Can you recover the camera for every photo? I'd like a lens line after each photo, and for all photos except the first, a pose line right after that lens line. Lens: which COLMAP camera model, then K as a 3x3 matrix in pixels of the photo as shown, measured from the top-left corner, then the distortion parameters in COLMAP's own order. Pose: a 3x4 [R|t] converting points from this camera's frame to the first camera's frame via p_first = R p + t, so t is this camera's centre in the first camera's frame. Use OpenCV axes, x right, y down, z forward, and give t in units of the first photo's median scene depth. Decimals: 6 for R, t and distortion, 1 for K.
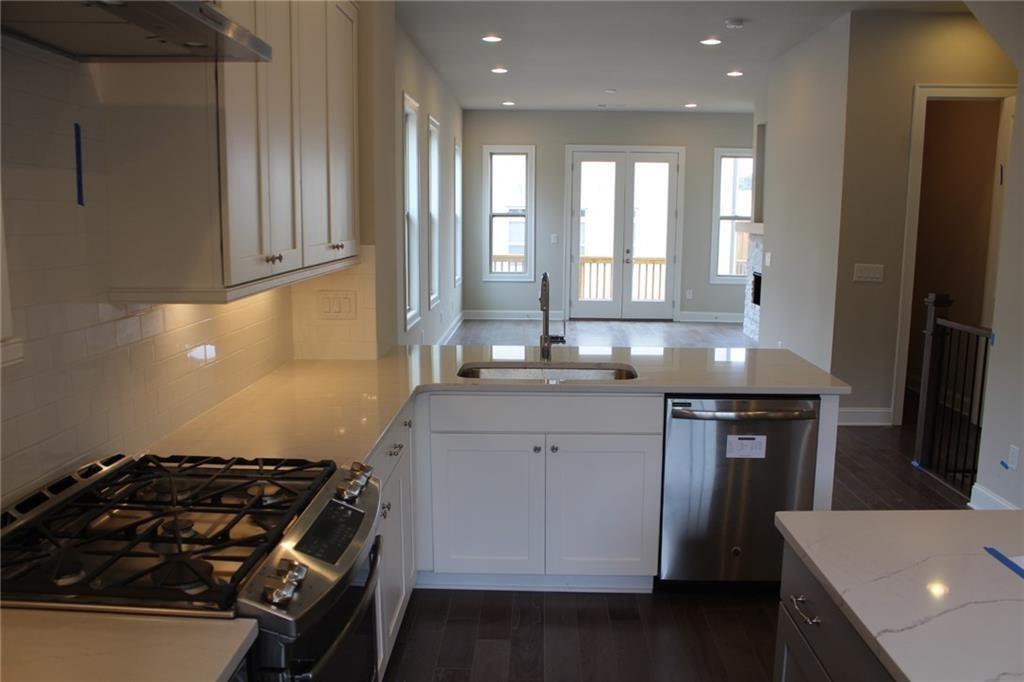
lens RADIAL K [[855.4, 0, 507.7], [0, 855.4, 360.6], [0, 0, 1]] dist [-0.170438, 0.152355]
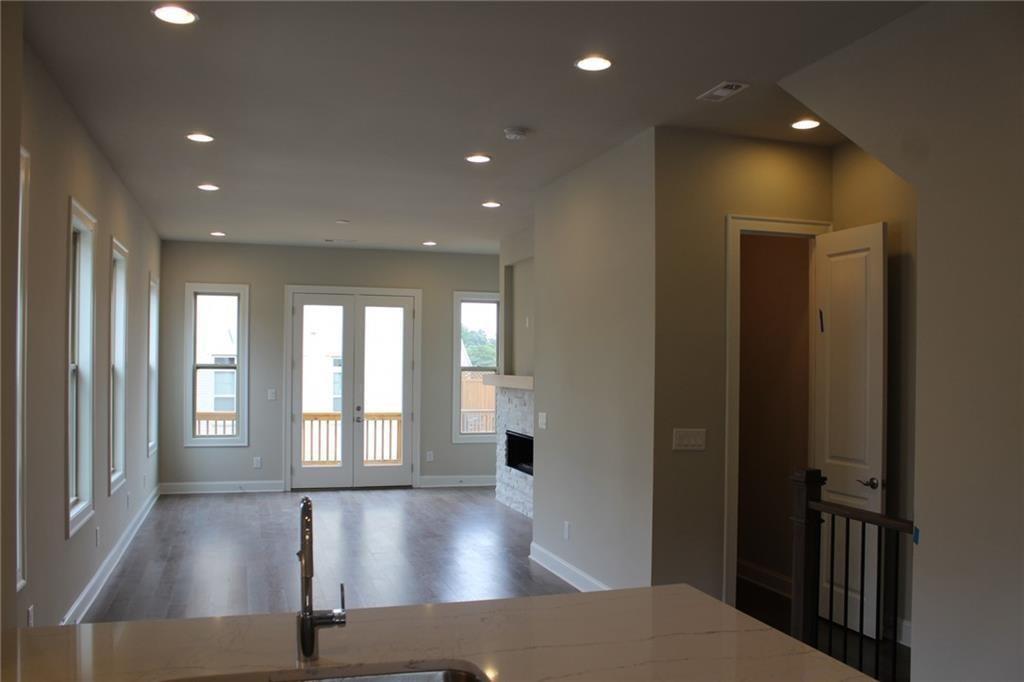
lens RADIAL K [[855.4, 0, 507.7], [0, 855.4, 360.6], [0, 0, 1]] dist [-0.170438, 0.152355]
pose [[0.943040, 0.004488, 0.332649, -0.003421], [0.052600, 0.985320, -0.162411, -0.029510], [-0.328495, 0.170658, 0.928960, 0.146768]]
